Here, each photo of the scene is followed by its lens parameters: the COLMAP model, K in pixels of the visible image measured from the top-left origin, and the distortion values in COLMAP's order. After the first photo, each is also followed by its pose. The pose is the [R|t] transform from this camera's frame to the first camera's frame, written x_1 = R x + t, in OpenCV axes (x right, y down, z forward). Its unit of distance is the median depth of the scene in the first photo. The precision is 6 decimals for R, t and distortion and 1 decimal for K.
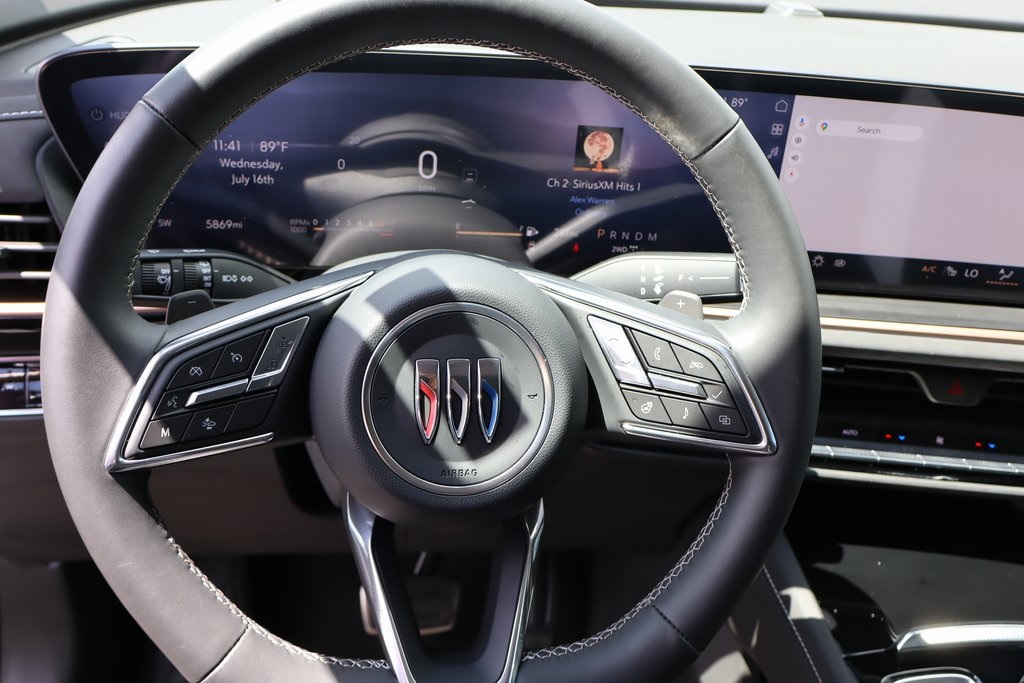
lens RADIAL K [[995.7, 0, 512.0], [0, 995.7, 341.5], [0, 0, 1]] dist [-0.020524, -0.007330]
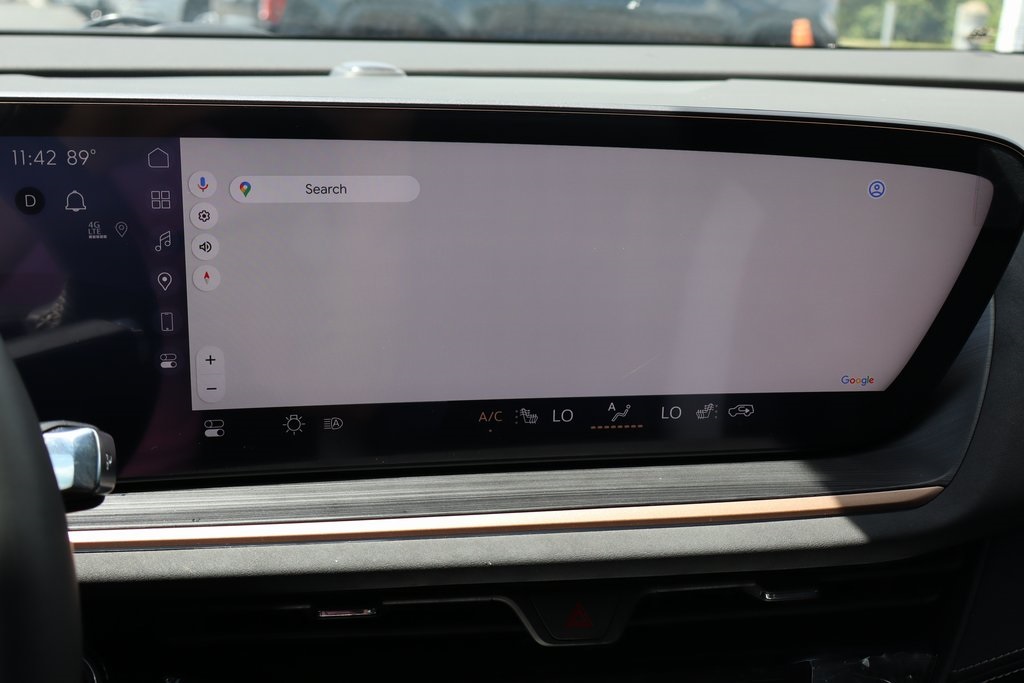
lens RADIAL K [[1208.1, 0, 512.0], [0, 1208.1, 341.5], [0, 0, 1]] dist [0.035237, -0.007901]
pose [[0.982870, -0.097417, 0.156452, 0.347988], [0.125621, 0.975255, -0.181924, 0.015802], [-0.134858, 0.198462, 0.970786, 0.319226]]
